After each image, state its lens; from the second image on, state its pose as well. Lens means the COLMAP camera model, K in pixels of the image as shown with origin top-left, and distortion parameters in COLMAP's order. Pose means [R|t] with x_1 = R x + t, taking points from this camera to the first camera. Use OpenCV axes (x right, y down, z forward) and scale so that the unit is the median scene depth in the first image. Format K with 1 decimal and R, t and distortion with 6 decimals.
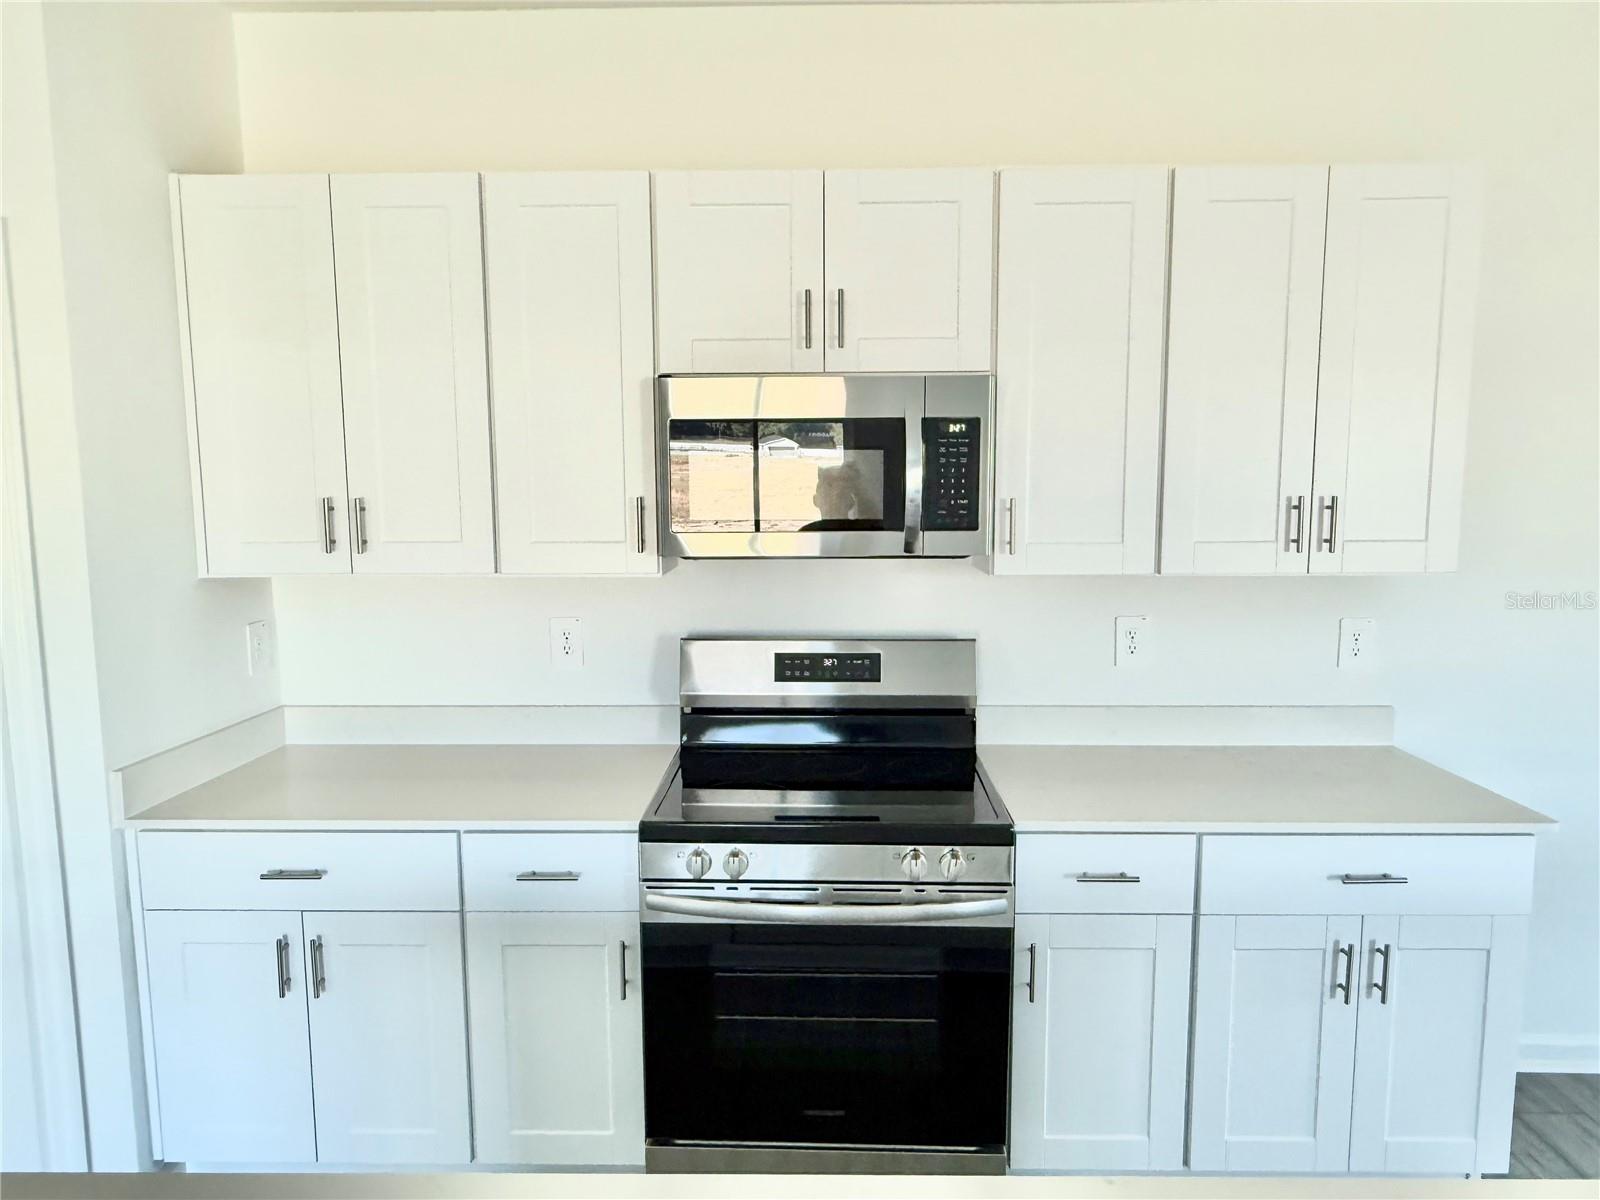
lens RADIAL K [[1039.0, 0, 794.9], [0, 1039.0, 606.9], [0, 0, 1]] dist [0.025872, 0.002574]
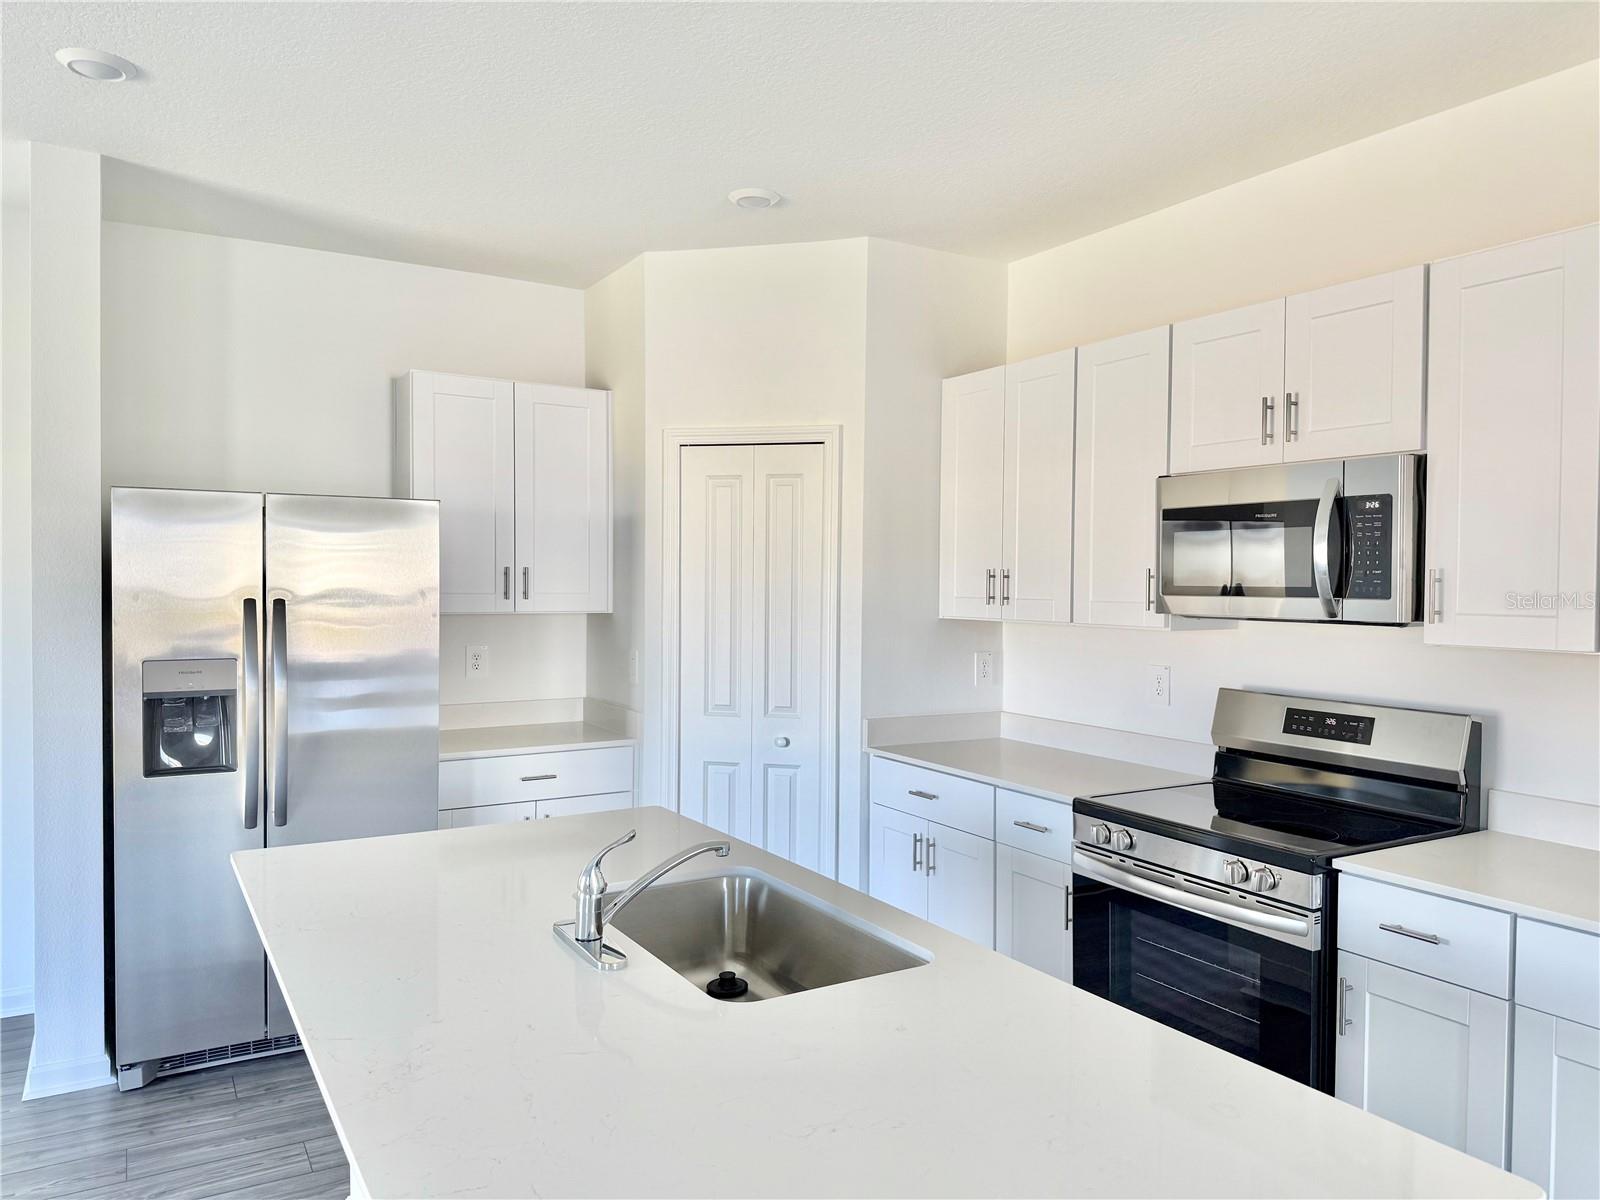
lens RADIAL K [[1105.9, 0, 801.5], [0, 1105.9, 612.7], [0, 0, 1]] dist [0.025567, -0.019165]
pose [[0.539367, 0.035785, -0.841310, 0.816827], [-0.110776, 0.993429, -0.028763, 0.040530], [0.834753, 0.108711, 0.539787, -0.118112]]
